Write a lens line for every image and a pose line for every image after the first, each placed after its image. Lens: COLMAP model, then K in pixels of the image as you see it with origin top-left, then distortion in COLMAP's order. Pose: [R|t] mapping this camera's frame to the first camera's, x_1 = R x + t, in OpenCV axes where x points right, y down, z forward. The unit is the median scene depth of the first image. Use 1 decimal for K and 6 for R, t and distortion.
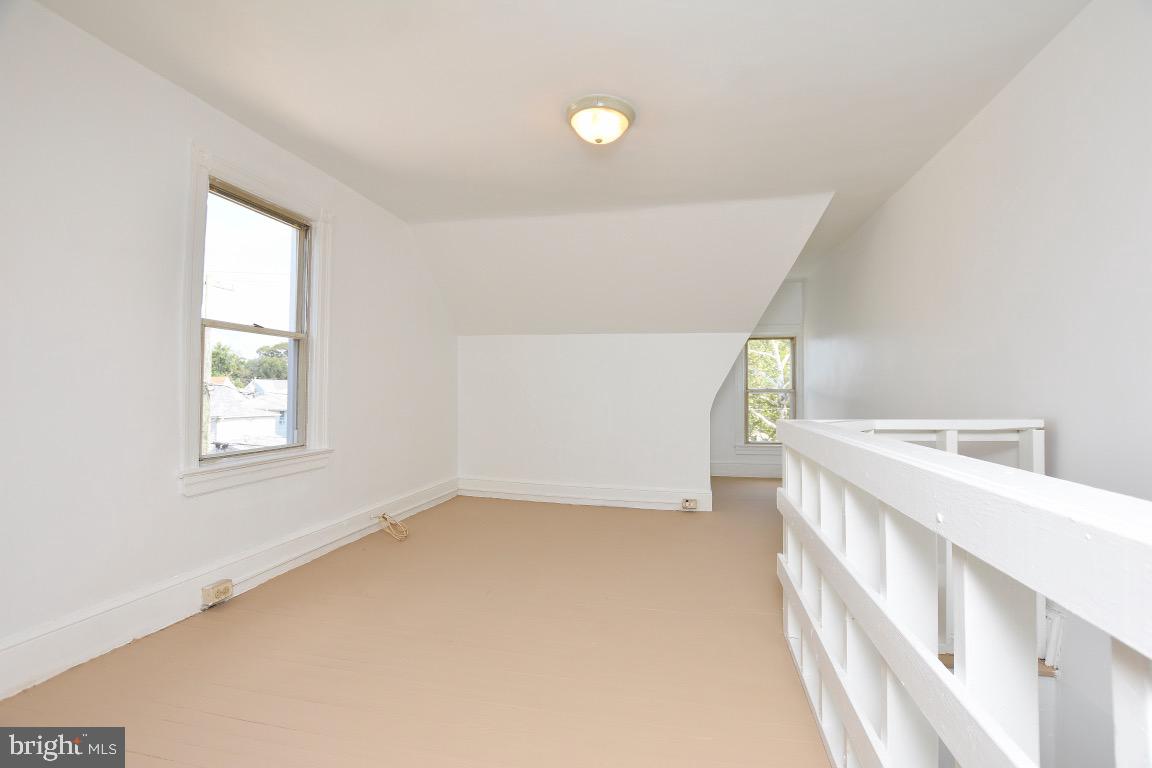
lens RADIAL K [[514.1, 0, 586.0], [0, 514.1, 384.6], [0, 0, 1]] dist [-0.033775, 0.005293]
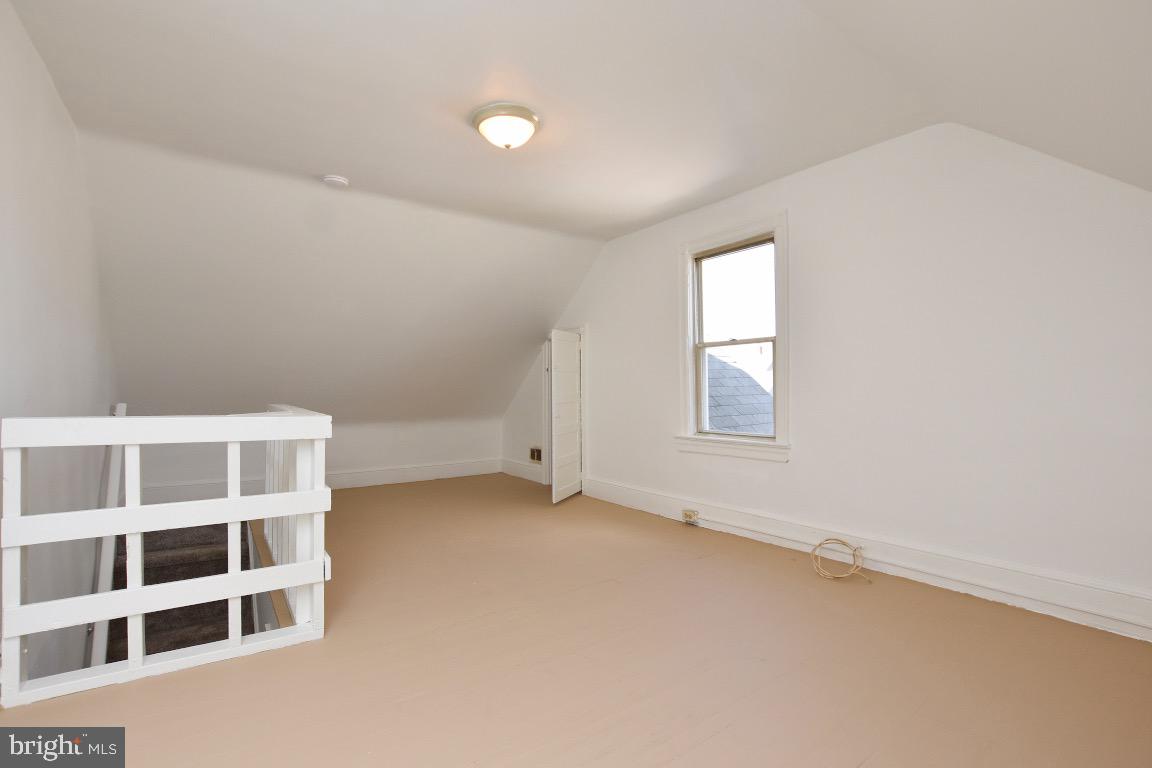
lens RADIAL K [[514.1, 0, 586.0], [0, 514.1, 384.6], [0, 0, 1]] dist [-0.033775, 0.005293]
pose [[-0.671603, -0.012368, -0.740808, 0.608858], [0.012238, 0.999539, -0.027782, 0.034396], [0.740811, -0.027724, -0.671142, 1.625435]]
